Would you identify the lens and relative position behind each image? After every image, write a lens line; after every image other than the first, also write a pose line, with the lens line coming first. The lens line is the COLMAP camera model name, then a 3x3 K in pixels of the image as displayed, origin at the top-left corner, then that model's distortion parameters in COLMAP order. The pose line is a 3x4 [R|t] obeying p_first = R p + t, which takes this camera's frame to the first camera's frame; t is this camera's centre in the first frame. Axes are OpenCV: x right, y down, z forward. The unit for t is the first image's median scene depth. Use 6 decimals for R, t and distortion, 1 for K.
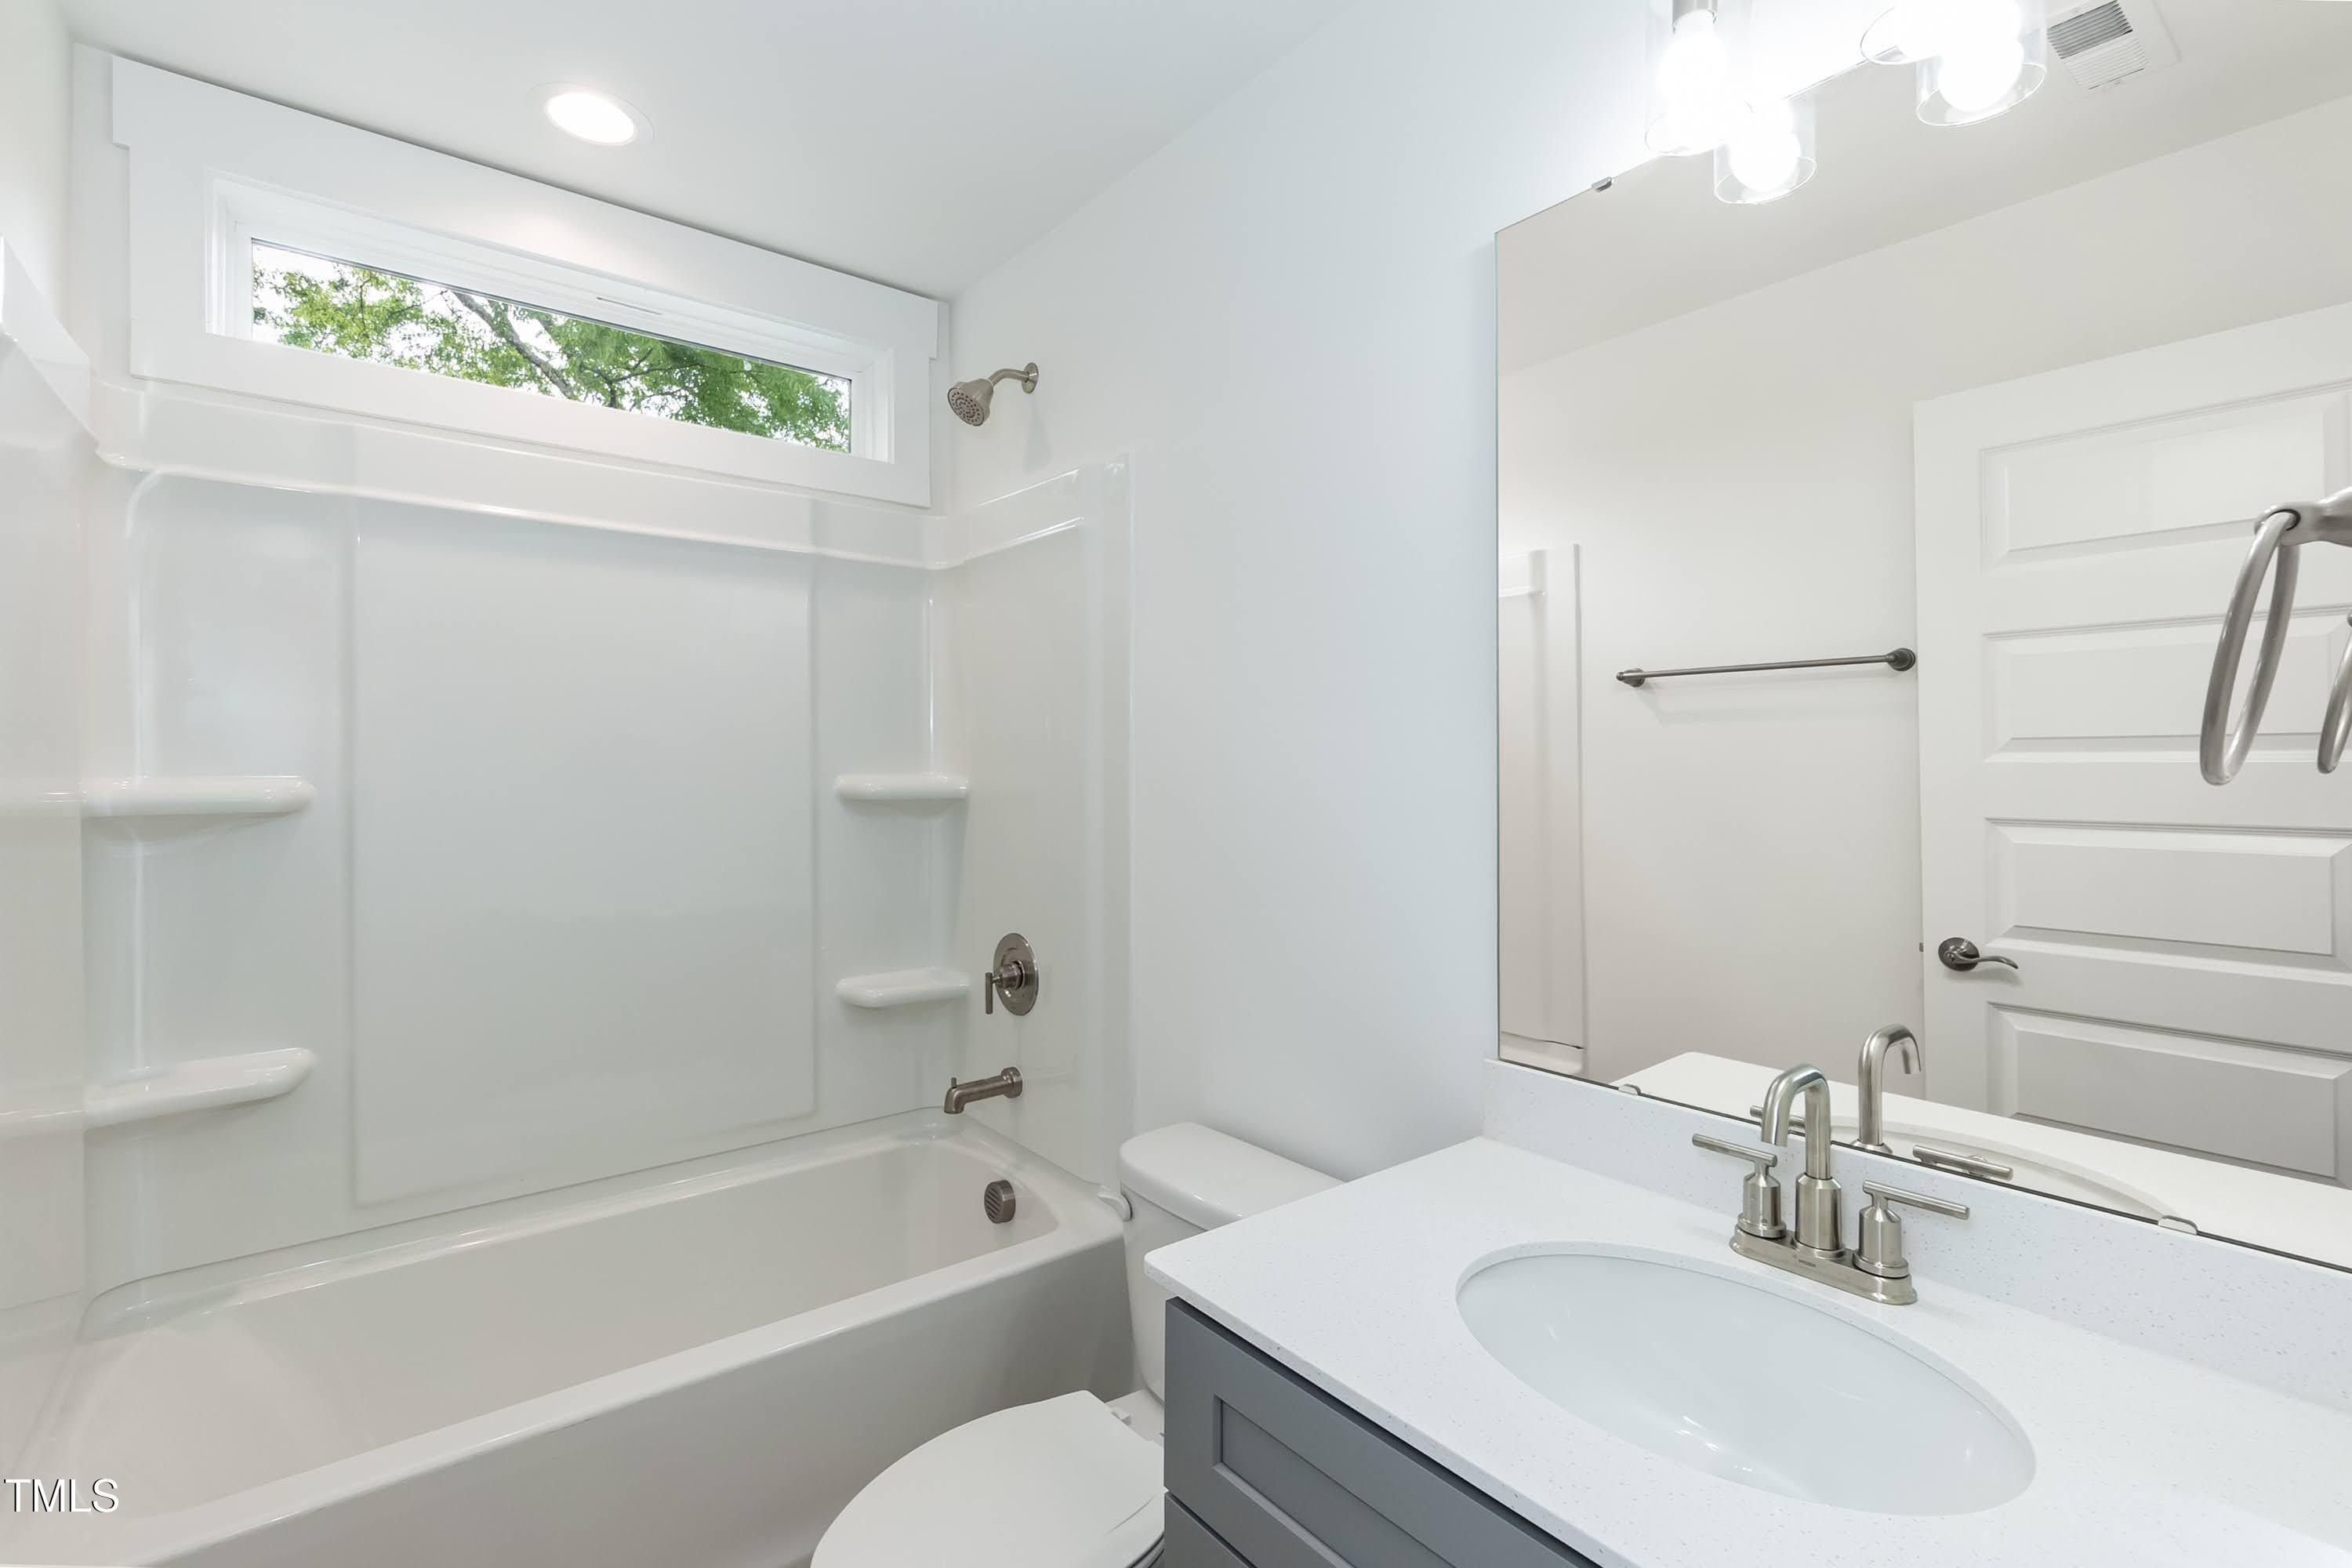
lens RADIAL K [[1022.3, 0, 1175.1], [0, 1022.3, 767.9], [0, 0, 1]] dist [-0.003490, -0.000144]
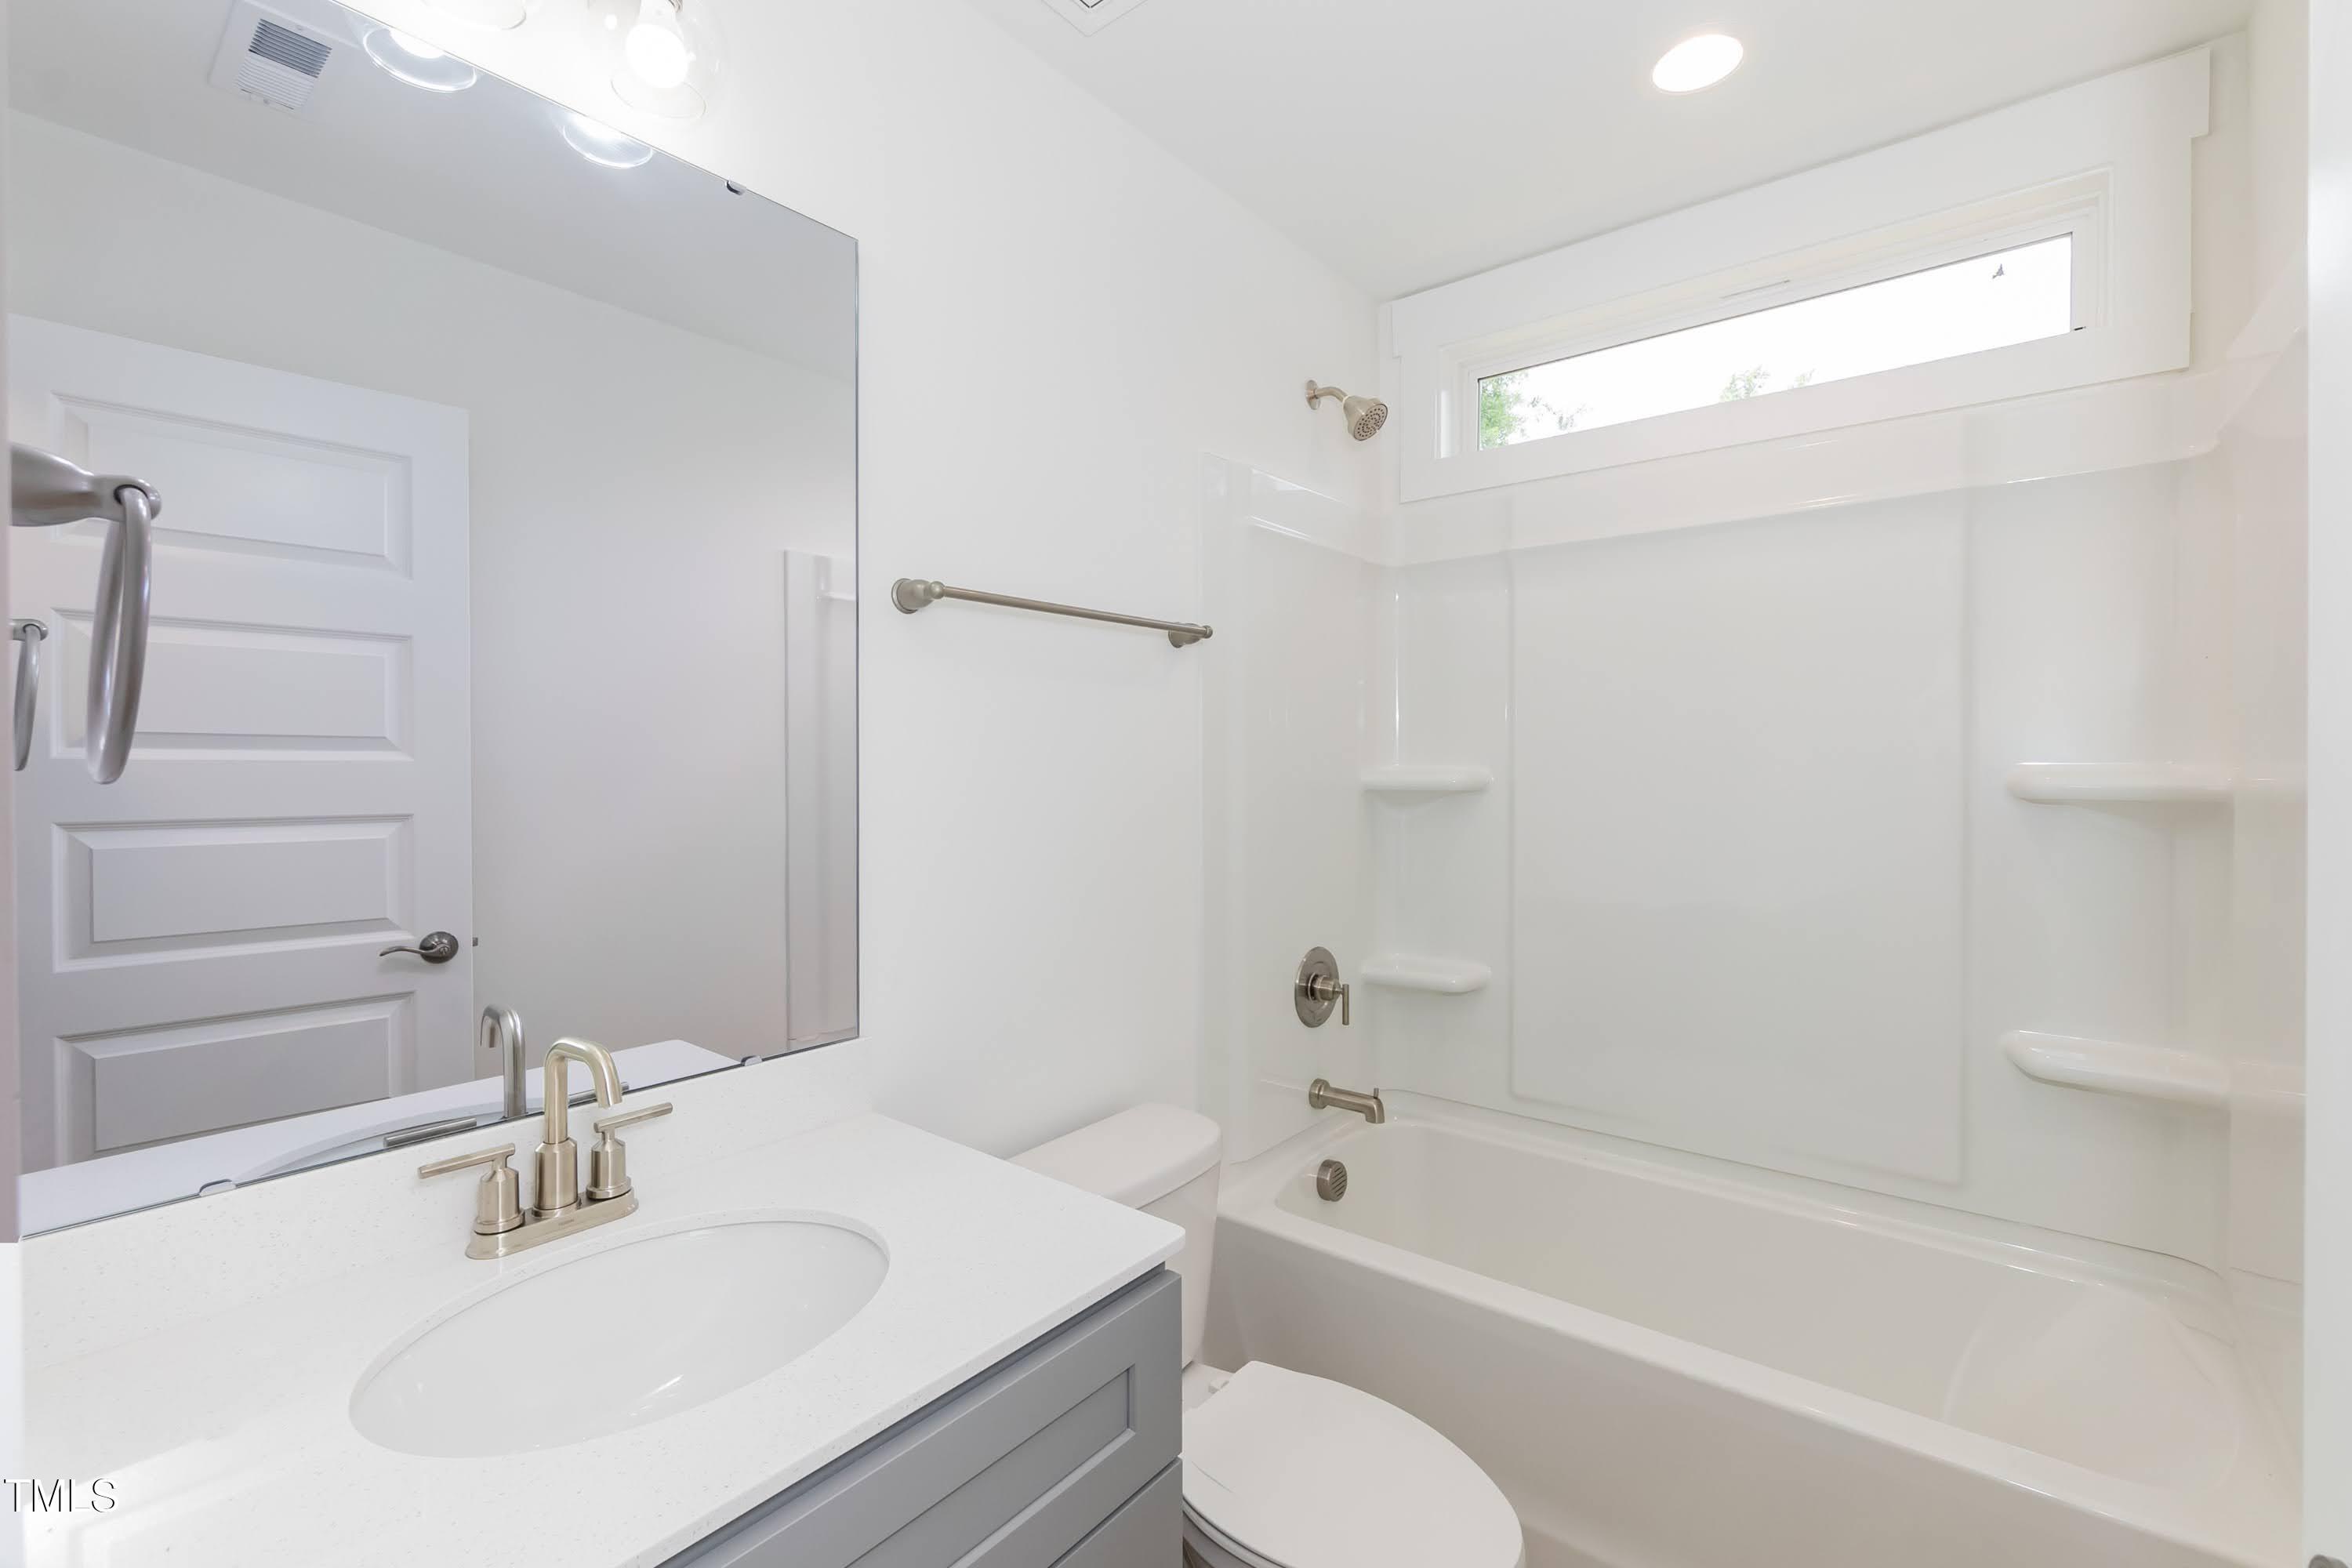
lens RADIAL K [[1022.3, 0, 1175.1], [0, 1022.3, 767.9], [0, 0, 1]] dist [-0.003490, -0.000144]
pose [[0.221383, 0.004903, -0.975175, 0.375429], [0.006580, 0.999957, 0.006522, 0.000422], [0.975165, -0.007861, 0.221341, 0.292660]]
